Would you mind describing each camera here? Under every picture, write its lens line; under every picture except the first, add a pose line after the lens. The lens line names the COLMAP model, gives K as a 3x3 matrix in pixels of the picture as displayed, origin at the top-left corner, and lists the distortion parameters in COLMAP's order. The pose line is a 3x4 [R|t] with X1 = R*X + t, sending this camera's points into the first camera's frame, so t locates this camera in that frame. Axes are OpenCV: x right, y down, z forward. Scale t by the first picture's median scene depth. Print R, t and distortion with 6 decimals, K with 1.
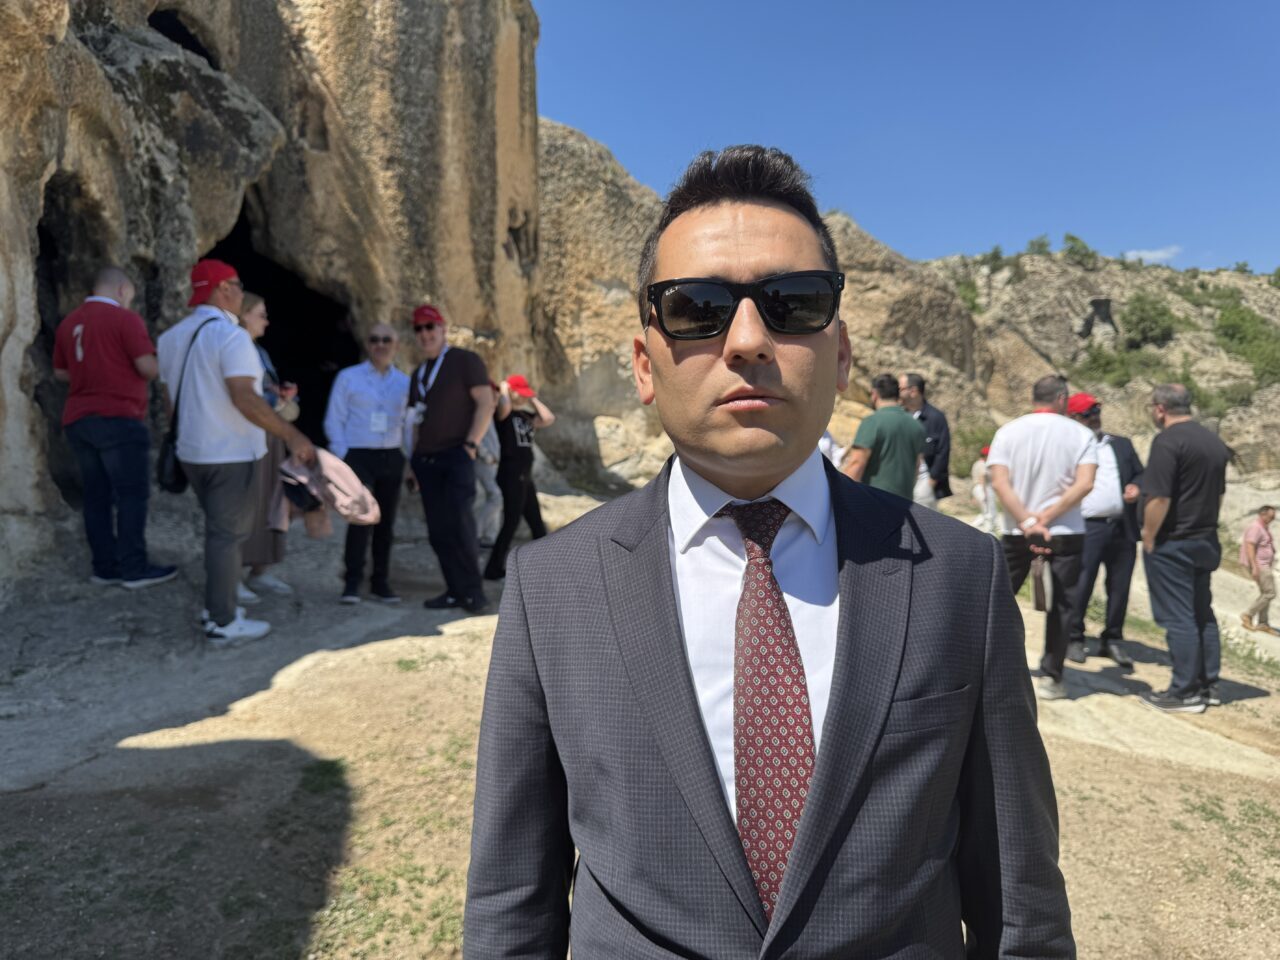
lens RADIAL K [[908.2, 0, 631.3], [0, 908.2, 489.9], [0, 0, 1]] dist [0.060724, -0.077513]
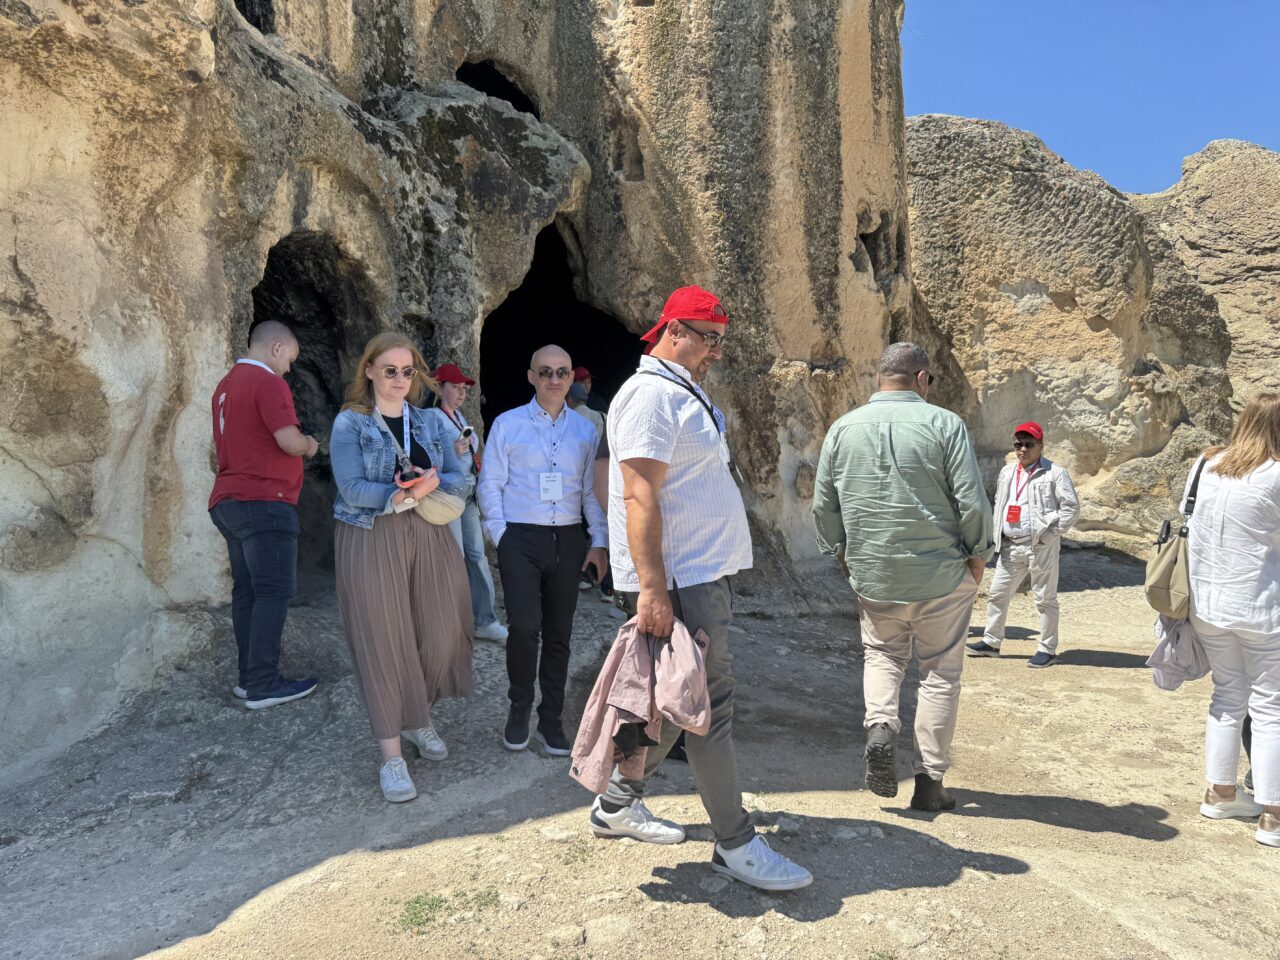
lens RADIAL K [[908.2, 0, 656.5], [0, 908.2, 489.0], [0, 0, 1]] dist [0.060724, -0.077513]
pose [[0.895065, -0.023453, -0.445319, 0.075615], [0.006581, 0.999202, -0.039395, -0.027733], [0.445888, 0.032331, 0.894505, 0.208472]]
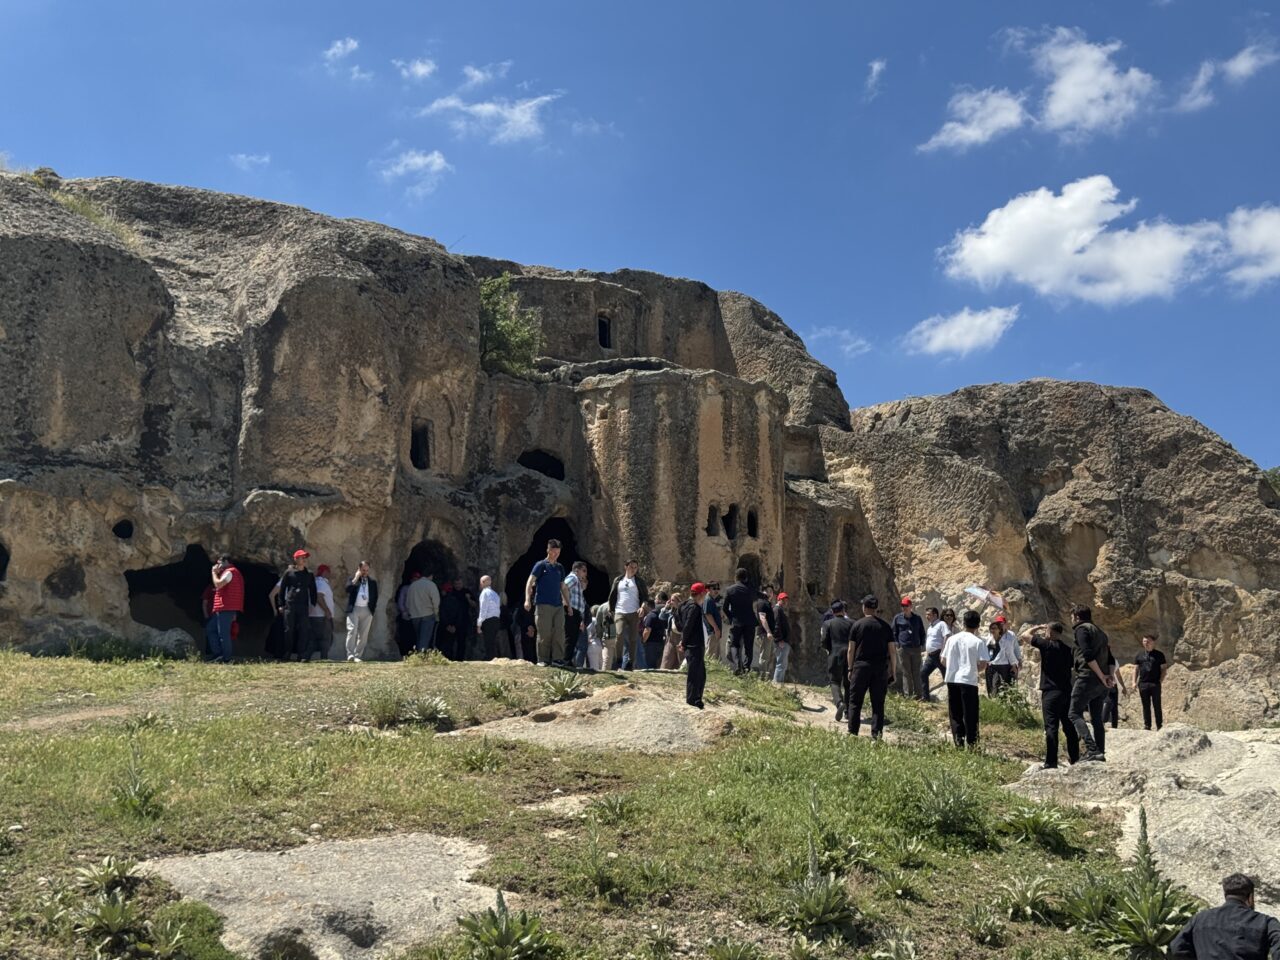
lens RADIAL K [[1838.0, 0, 667.5], [0, 1838.0, 472.6], [0, 0, 1]] dist [0.085528, 0.000000]
pose [[0.629663, -0.181046, -0.755478, 2.591631], [-0.050266, 0.960933, -0.272177, 0.592415], [0.775240, 0.209355, 0.595964, -1.138086]]
